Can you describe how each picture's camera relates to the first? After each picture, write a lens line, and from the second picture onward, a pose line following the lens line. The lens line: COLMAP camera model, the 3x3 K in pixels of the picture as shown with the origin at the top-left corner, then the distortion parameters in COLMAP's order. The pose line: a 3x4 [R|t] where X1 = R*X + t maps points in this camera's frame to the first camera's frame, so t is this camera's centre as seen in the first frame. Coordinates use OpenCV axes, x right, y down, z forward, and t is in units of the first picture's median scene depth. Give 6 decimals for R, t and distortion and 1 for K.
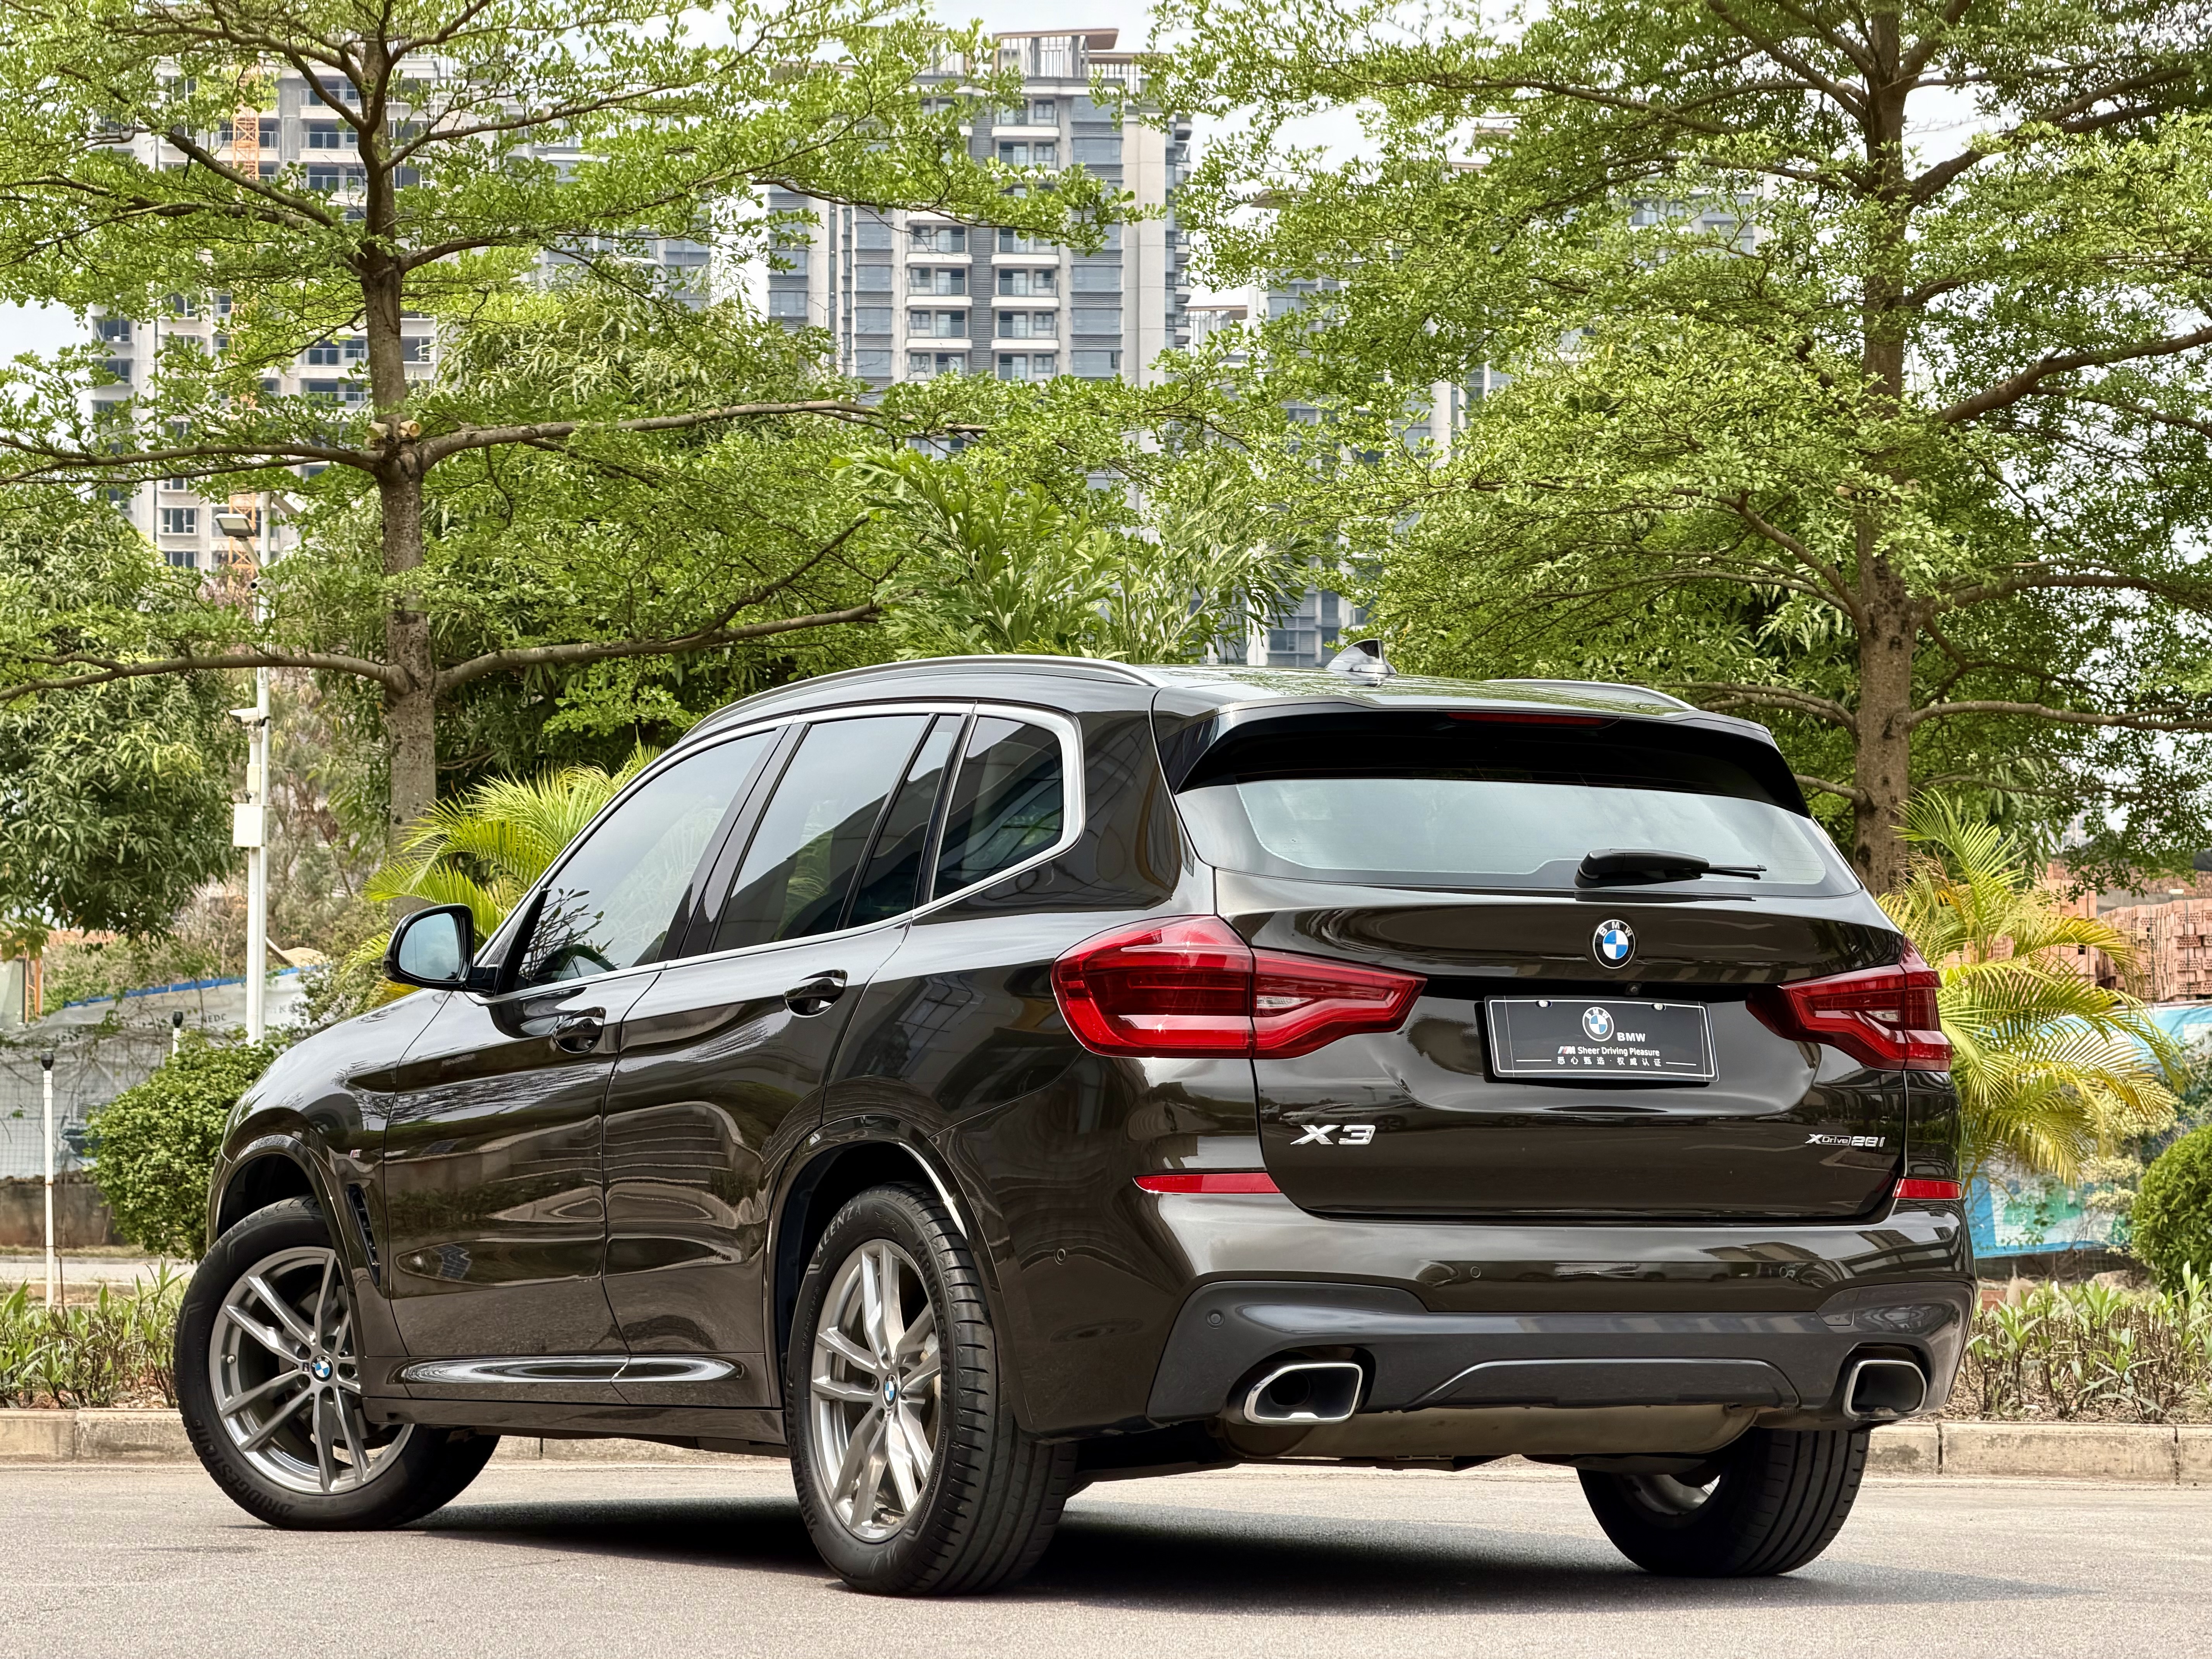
lens RADIAL K [[6441.6, 0, 1106.0], [0, 6441.6, 829.5], [0, 0, 1]] dist [0.621101, -0.384653]
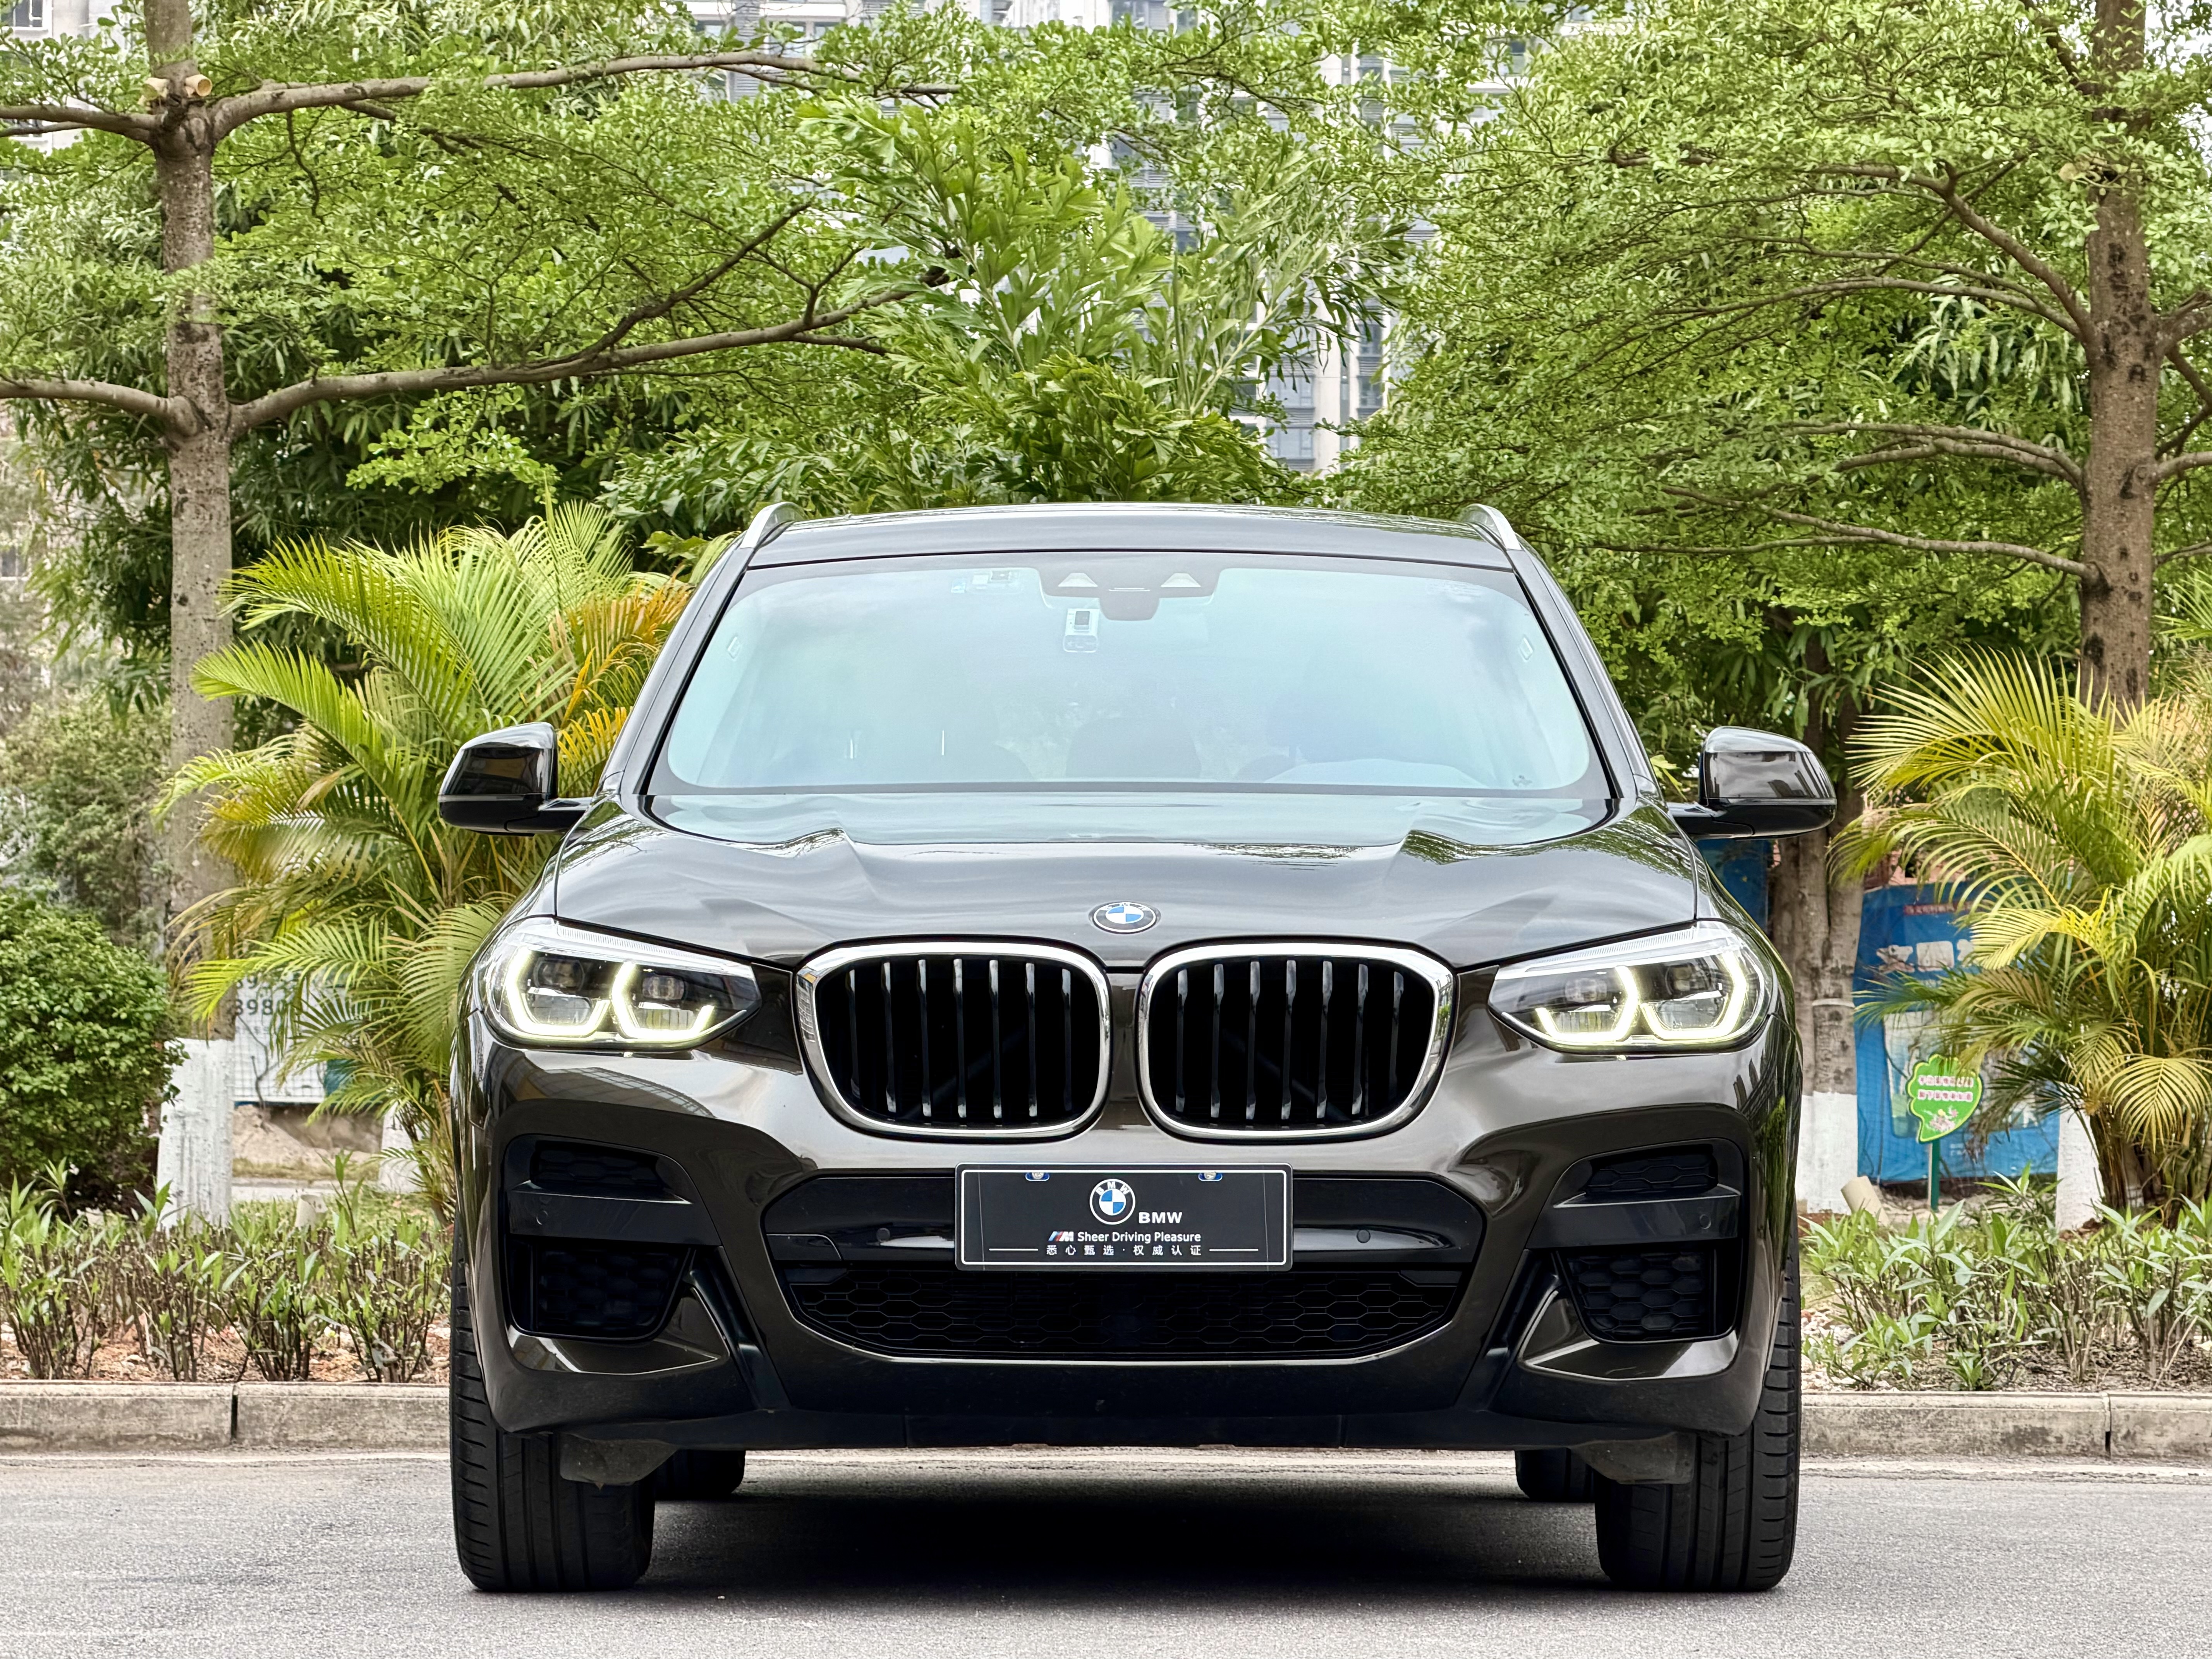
lens RADIAL K [[8125.4, 0, 1106.0], [0, 8125.4, 829.5], [0, 0, 1]] dist [0.303089, 1.797071]
pose [[0.999594, 0.000927, 0.028471, -0.027293], [-0.001627, 0.999697, 0.024572, 0.001642], [-0.028440, -0.024609, 0.999293, 0.036363]]
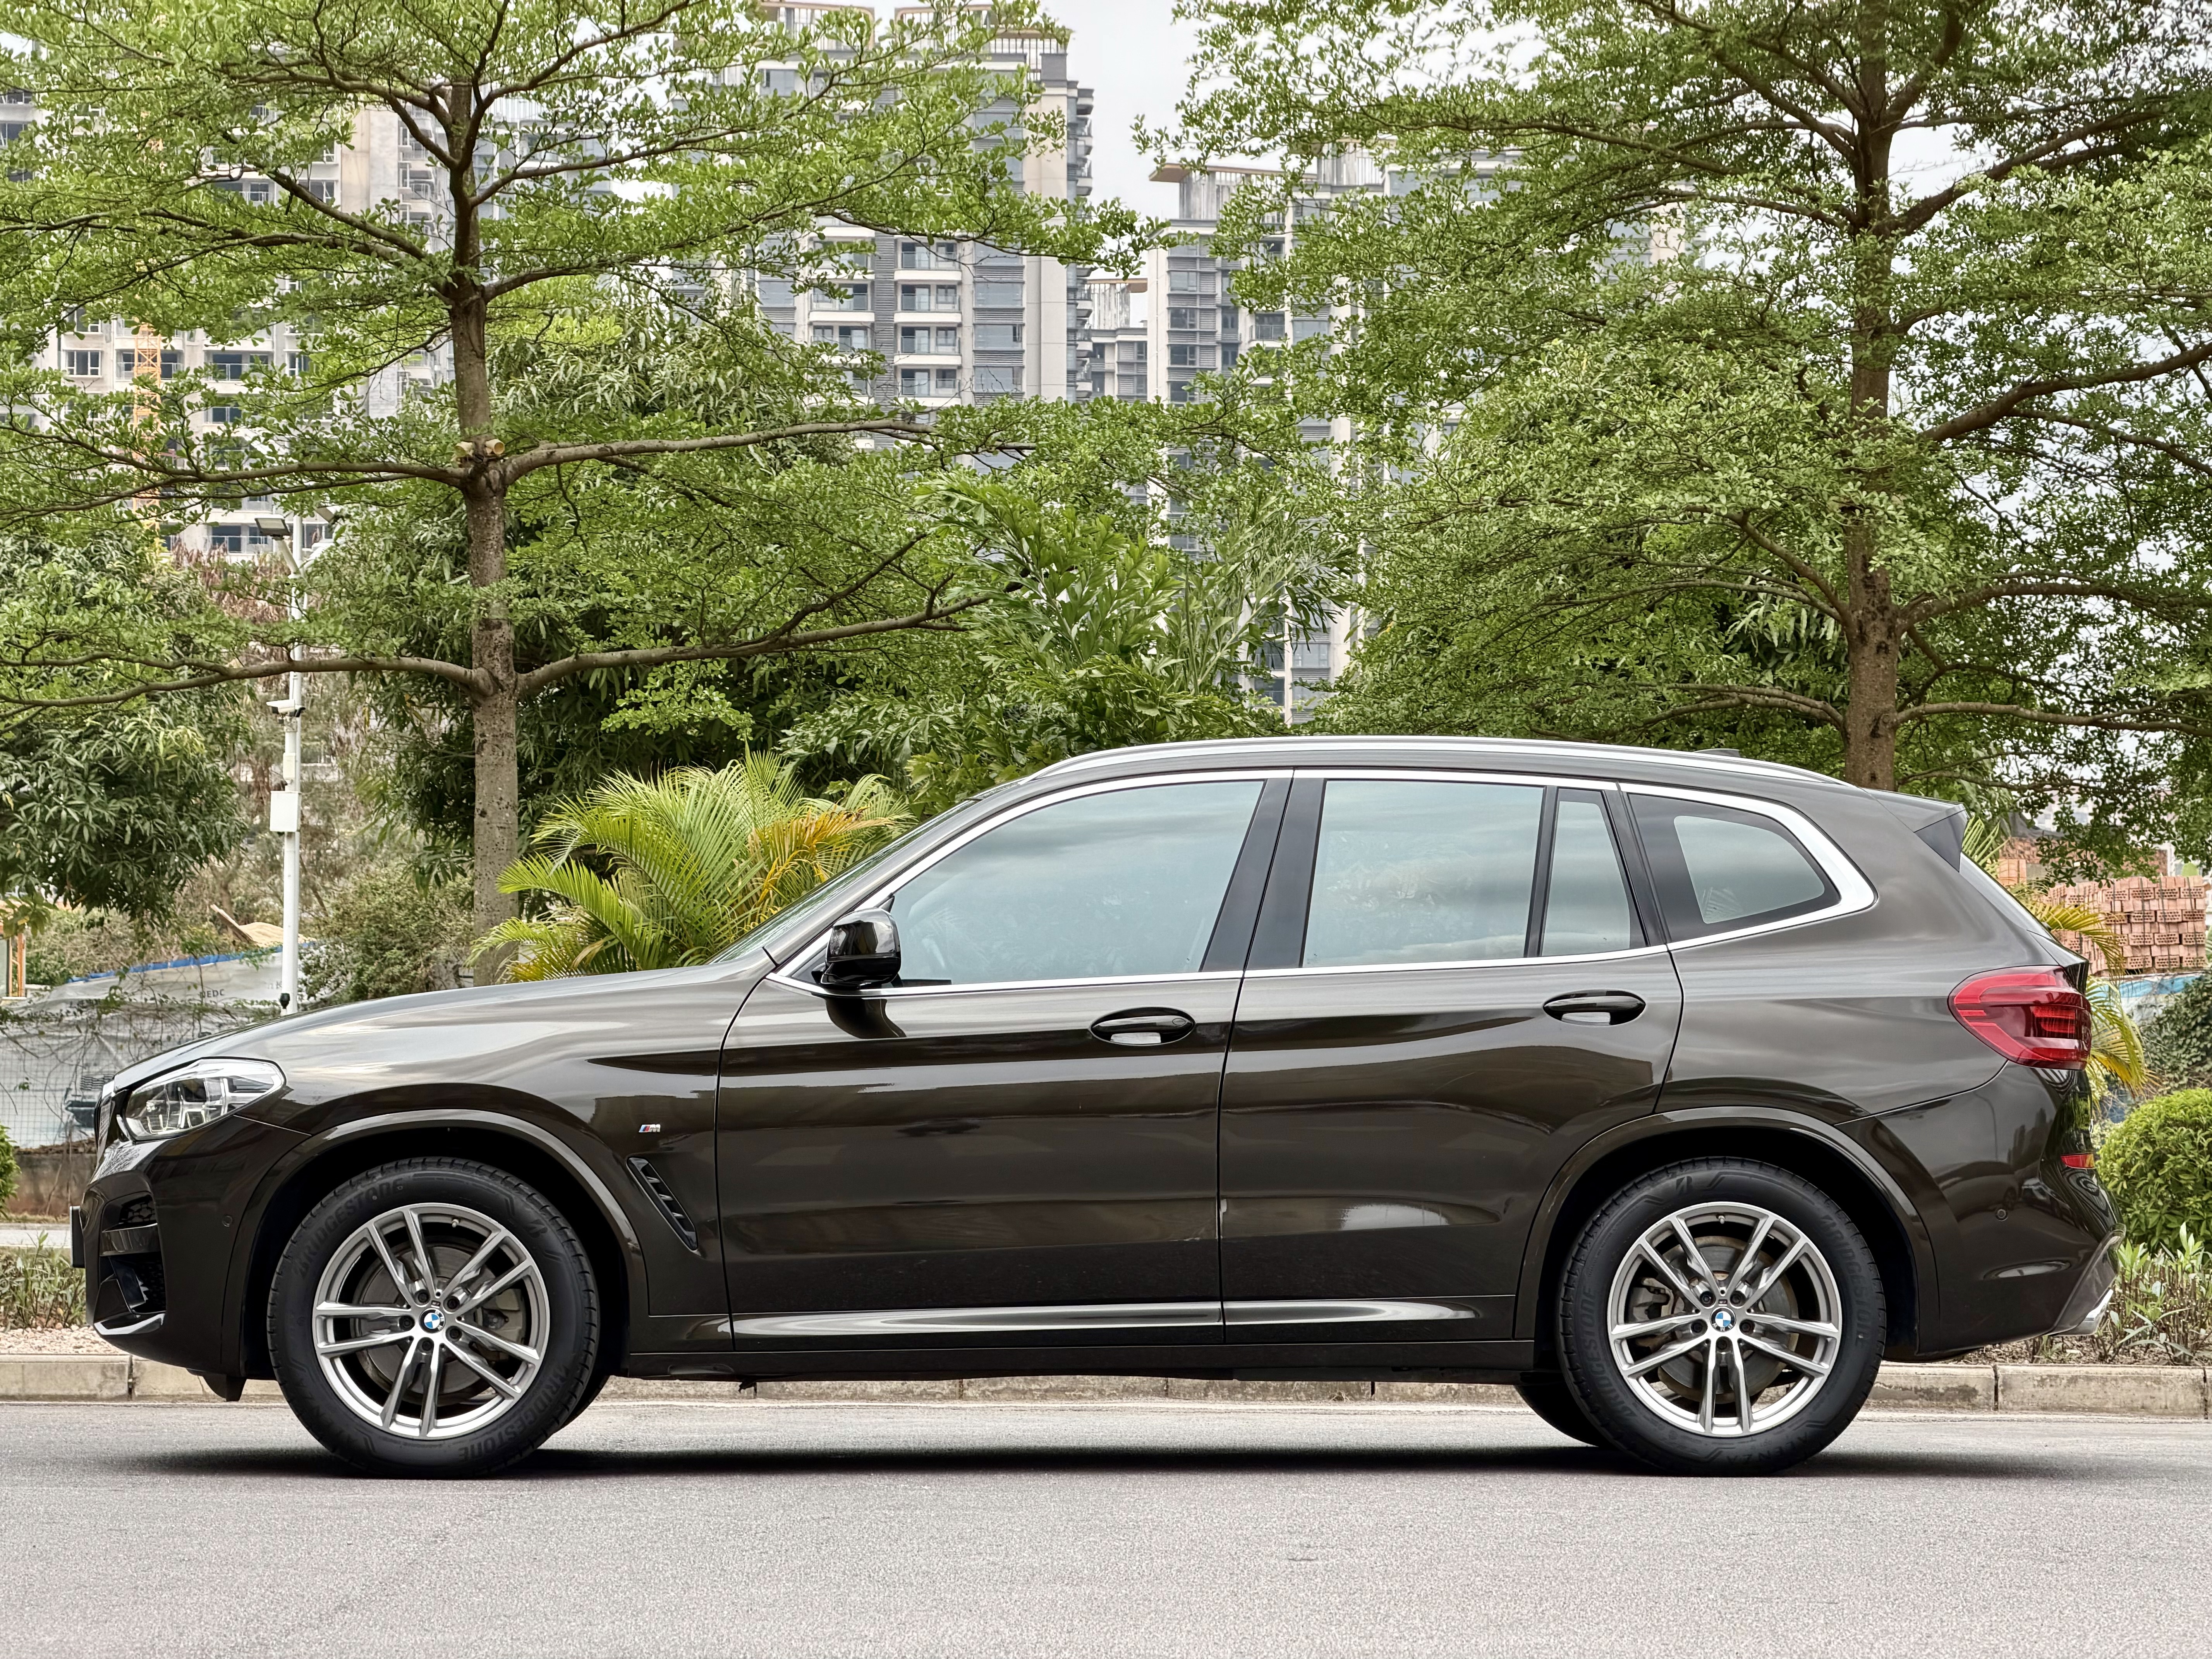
lens RADIAL K [[6479.8, 0, 1076.7], [0, 6479.8, 852.6], [0, 0, 1]] dist [0.479986, 1.239527]
pose [[0.999902, 0.000111, 0.013998, -0.025719], [-0.000229, 0.999964, 0.008452, -0.004015], [-0.013997, -0.008455, 0.999866, -0.071499]]
